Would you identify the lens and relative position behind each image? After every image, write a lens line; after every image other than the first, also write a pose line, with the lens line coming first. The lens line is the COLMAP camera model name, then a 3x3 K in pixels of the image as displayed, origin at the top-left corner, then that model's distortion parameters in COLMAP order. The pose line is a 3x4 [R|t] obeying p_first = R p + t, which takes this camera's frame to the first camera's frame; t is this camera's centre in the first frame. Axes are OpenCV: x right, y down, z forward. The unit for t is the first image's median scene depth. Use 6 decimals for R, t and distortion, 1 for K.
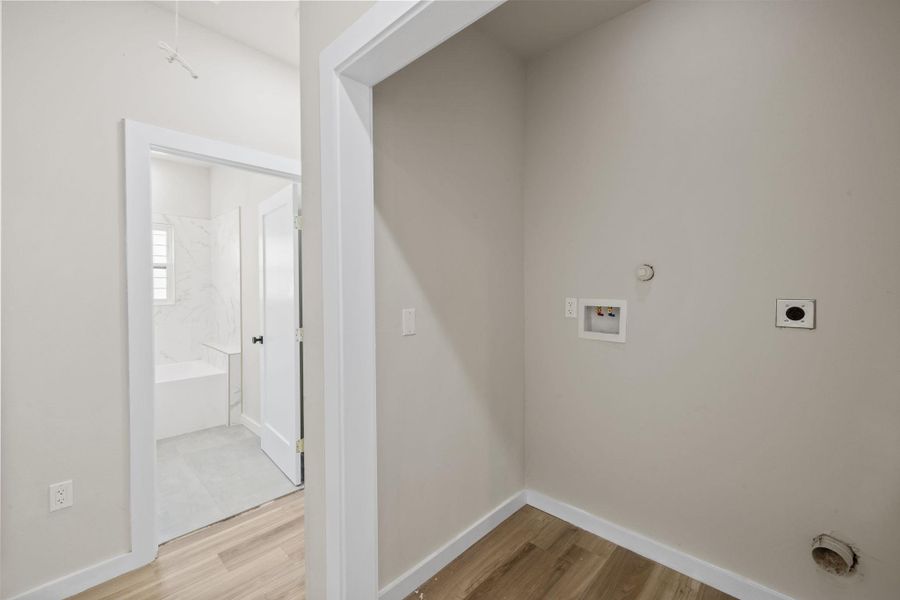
lens RADIAL K [[376.3, 0, 453.4], [0, 376.3, 295.6], [0, 0, 1]] dist [-0.001819, -0.000456]
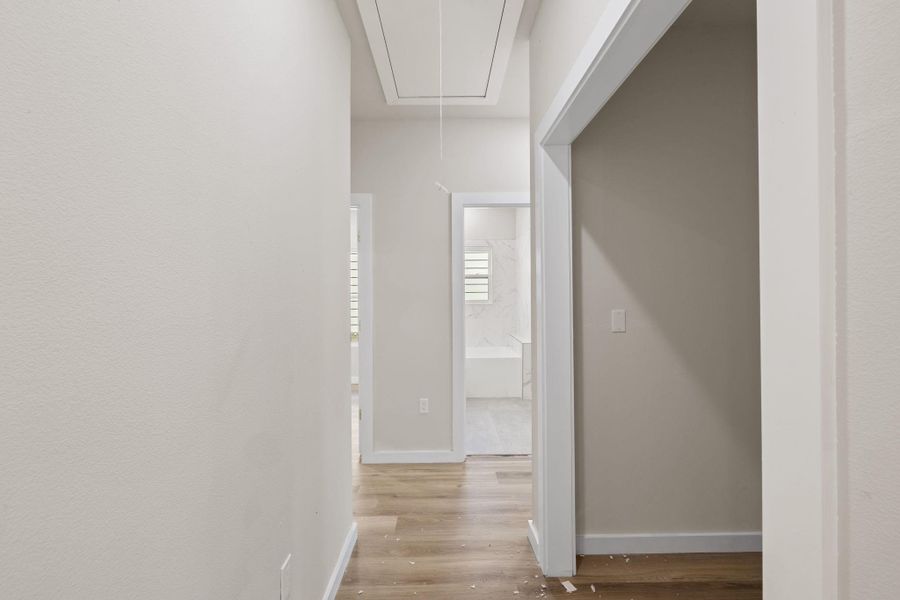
lens RADIAL K [[376.3, 0, 449.0], [0, 376.3, 296.4], [0, 0, 1]] dist [-0.001819, -0.000456]
pose [[0.697480, 0.004047, -0.716593, 0.301572], [-0.008914, 0.999956, -0.003029, 0.001761], [0.716549, 0.008500, 0.697485, -0.169072]]
